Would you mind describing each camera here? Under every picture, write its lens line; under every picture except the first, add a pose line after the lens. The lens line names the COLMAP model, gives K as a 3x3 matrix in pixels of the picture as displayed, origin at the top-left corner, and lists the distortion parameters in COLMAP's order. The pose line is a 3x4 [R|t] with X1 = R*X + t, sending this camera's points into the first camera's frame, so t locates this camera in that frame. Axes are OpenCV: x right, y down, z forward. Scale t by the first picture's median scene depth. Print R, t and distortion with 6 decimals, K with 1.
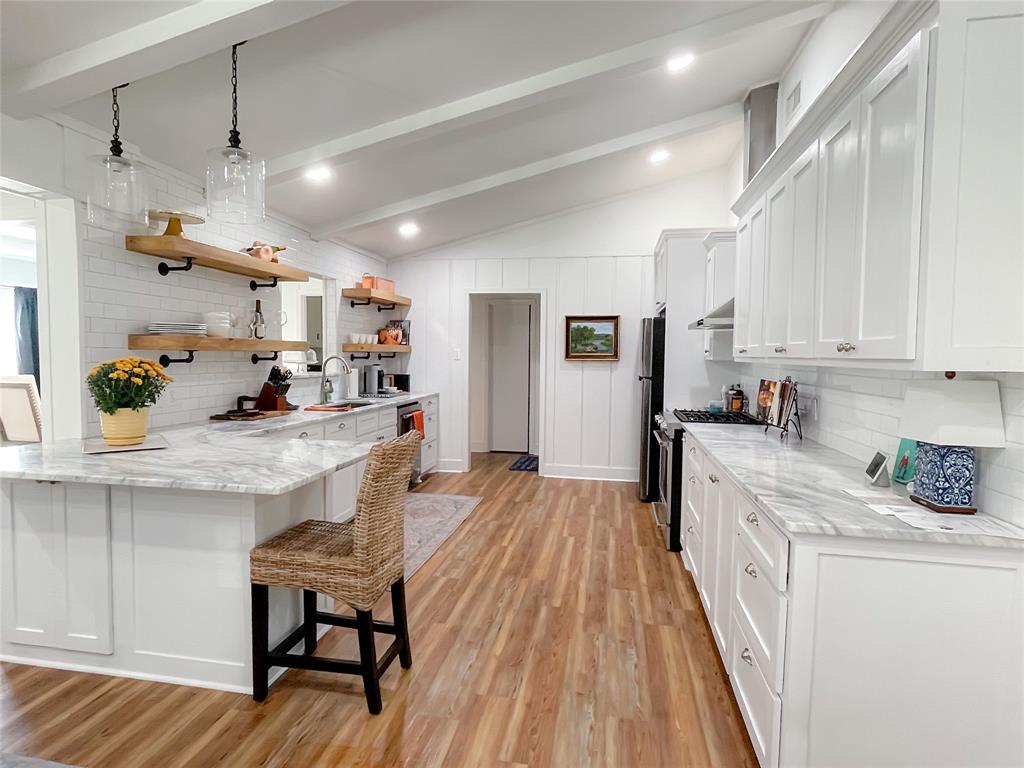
lens RADIAL K [[575.5, 0, 503.1], [0, 575.5, 381.4], [0, 0, 1]] dist [0.005916, 0.000063]
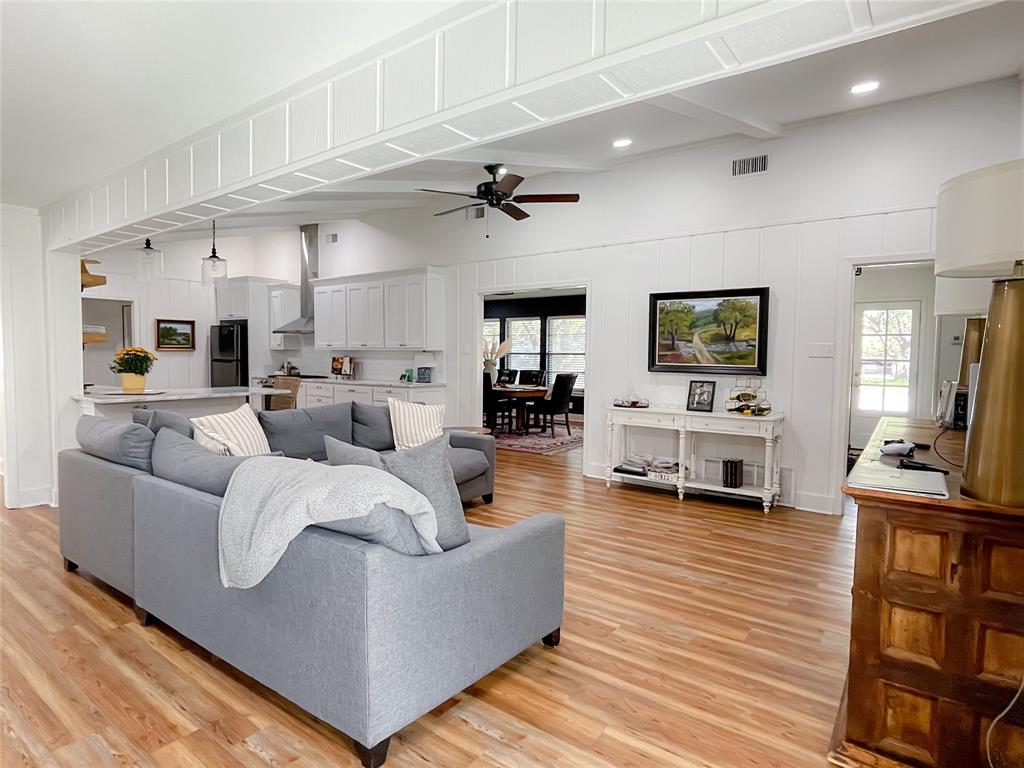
lens RADIAL K [[575.5, 0, 503.1], [0, 575.5, 381.4], [0, 0, 1]] dist [0.005916, 0.000063]
pose [[0.470795, -0.047920, 0.880940, -0.758297], [0.038945, 0.998679, 0.033511, 0.026114], [-0.881382, 0.018532, 0.472040, -0.429046]]
